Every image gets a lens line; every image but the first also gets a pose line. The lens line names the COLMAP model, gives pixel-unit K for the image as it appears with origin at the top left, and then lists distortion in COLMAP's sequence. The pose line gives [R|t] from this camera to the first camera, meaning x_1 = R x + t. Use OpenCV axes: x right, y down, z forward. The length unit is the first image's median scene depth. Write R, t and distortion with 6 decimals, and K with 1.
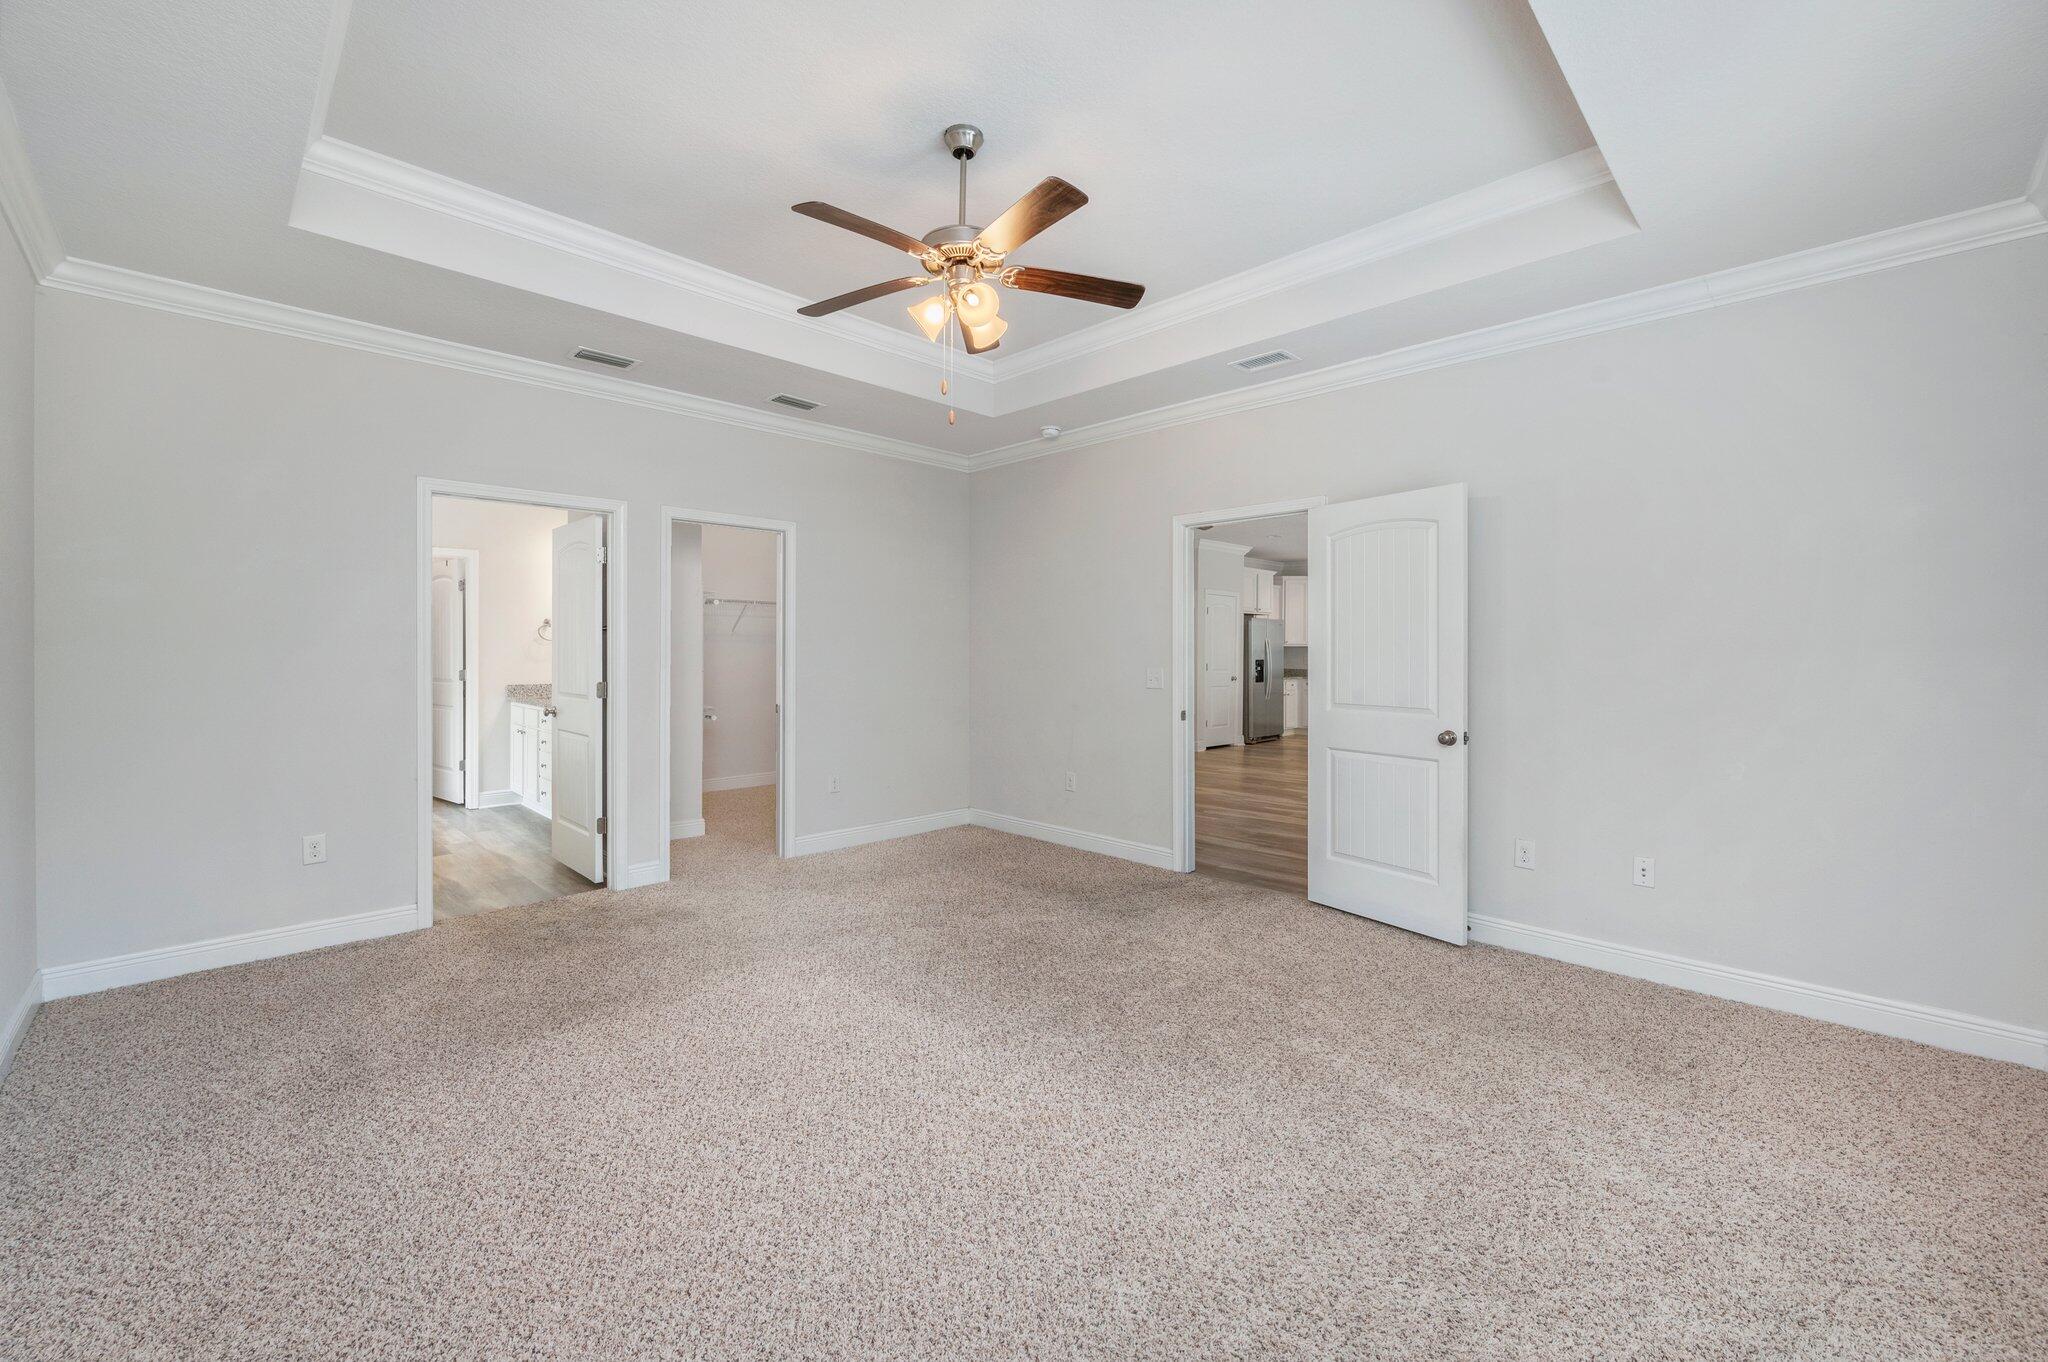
lens RADIAL K [[808.6, 0, 1025.6], [0, 808.6, 669.9], [0, 0, 1]] dist [-0.000668, 0.000042]
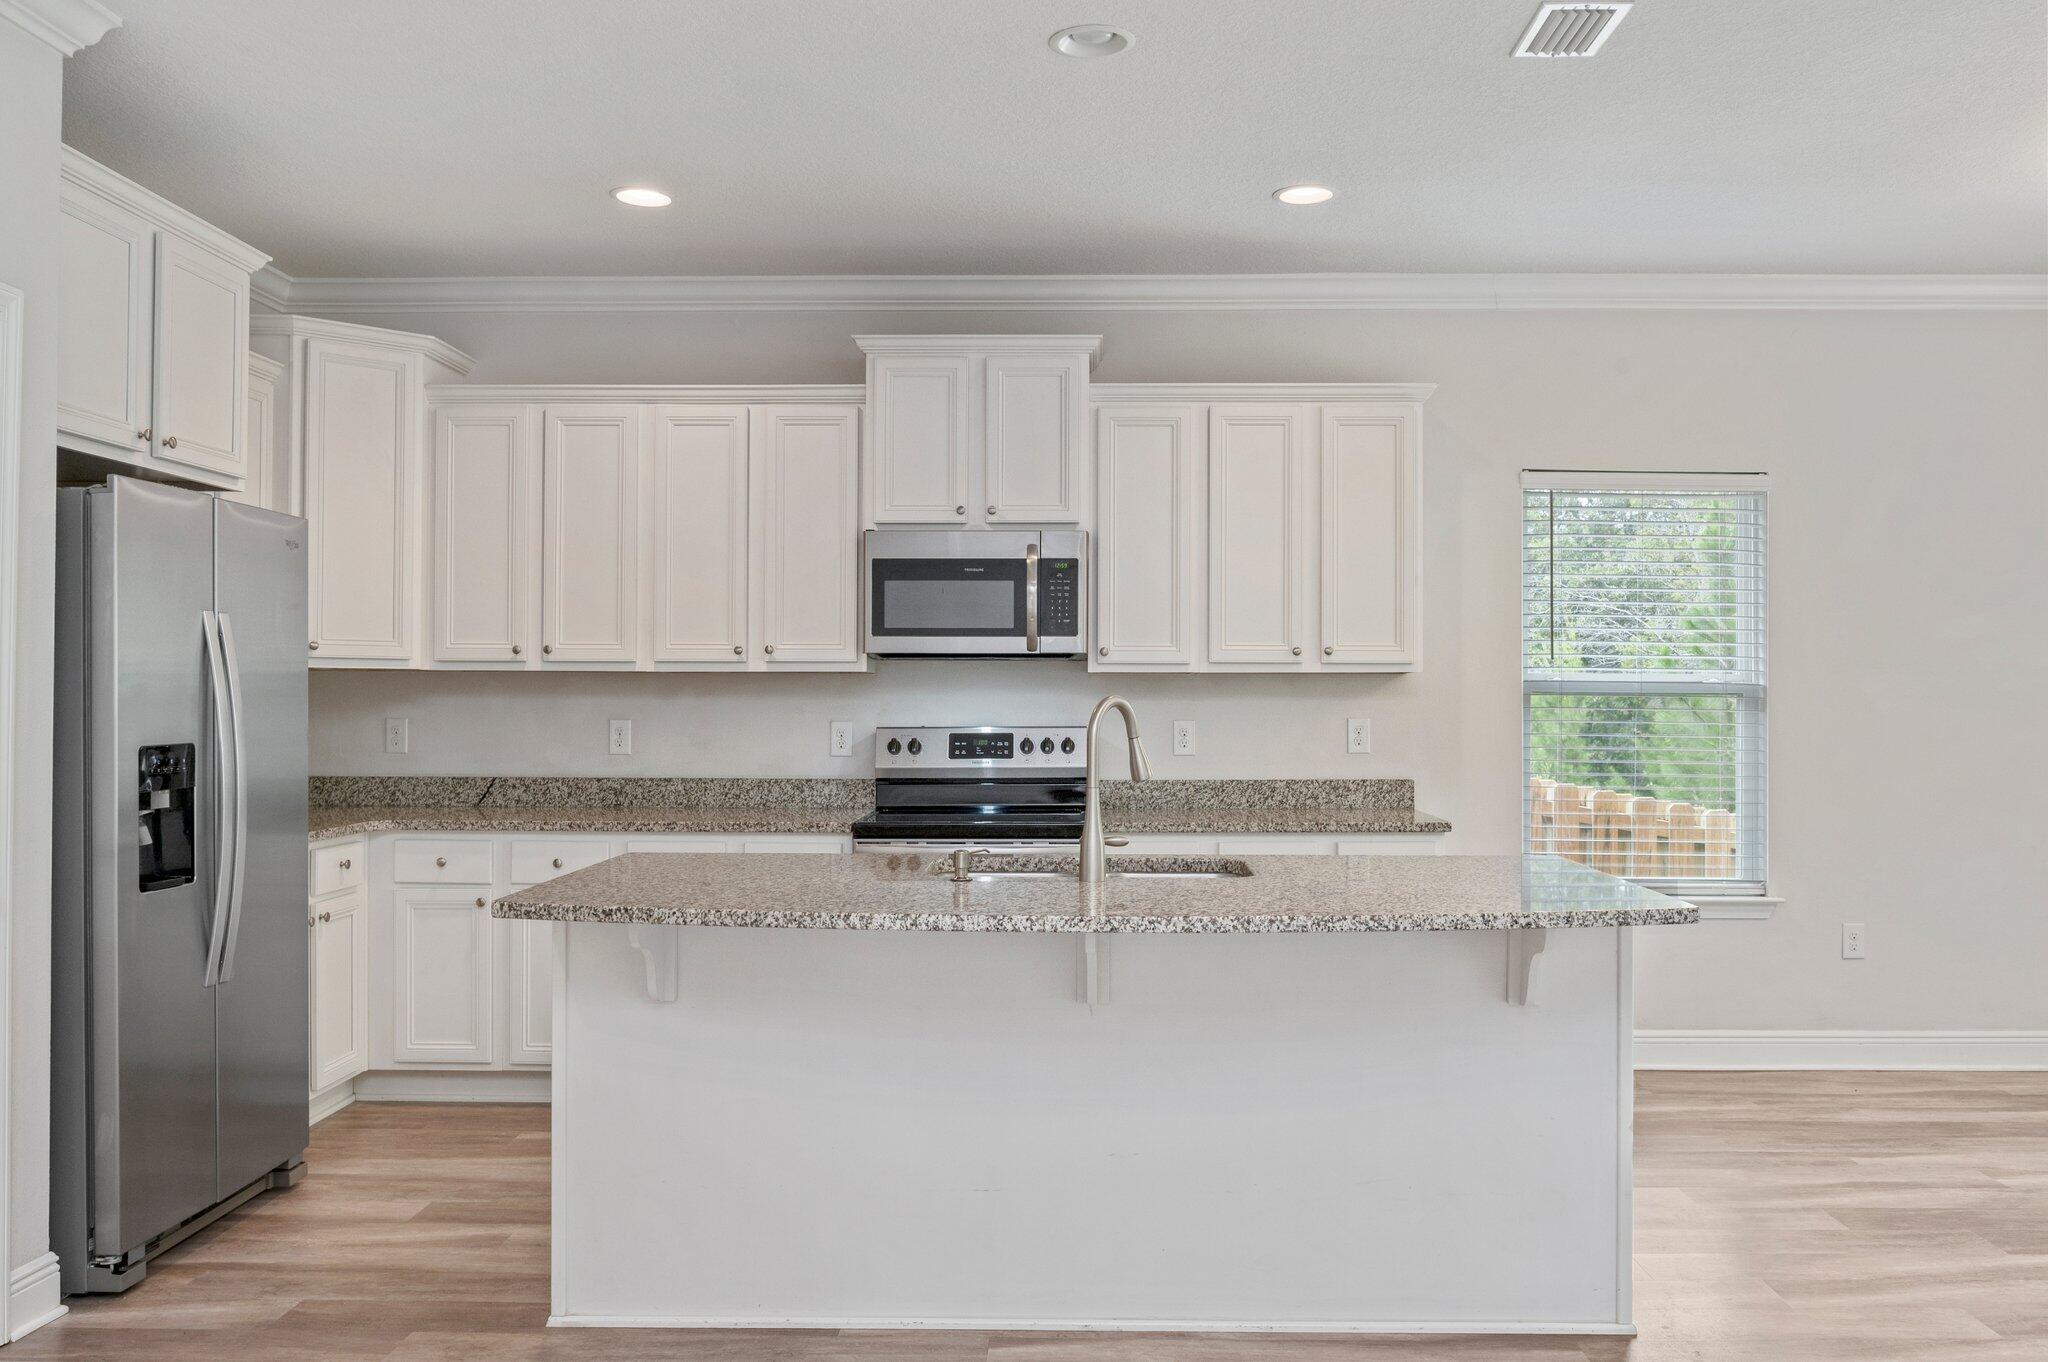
lens RADIAL K [[1673.4, 0, 980.8], [0, 1673.4, 680.1], [0, 0, 1]] dist [-0.034384, 0.001399]
pose [[0.741200, 0.006685, 0.671251, 0.190305], [0.001932, 0.999925, -0.012092, -0.021042], [-0.671282, 0.010260, 0.741131, 0.654663]]
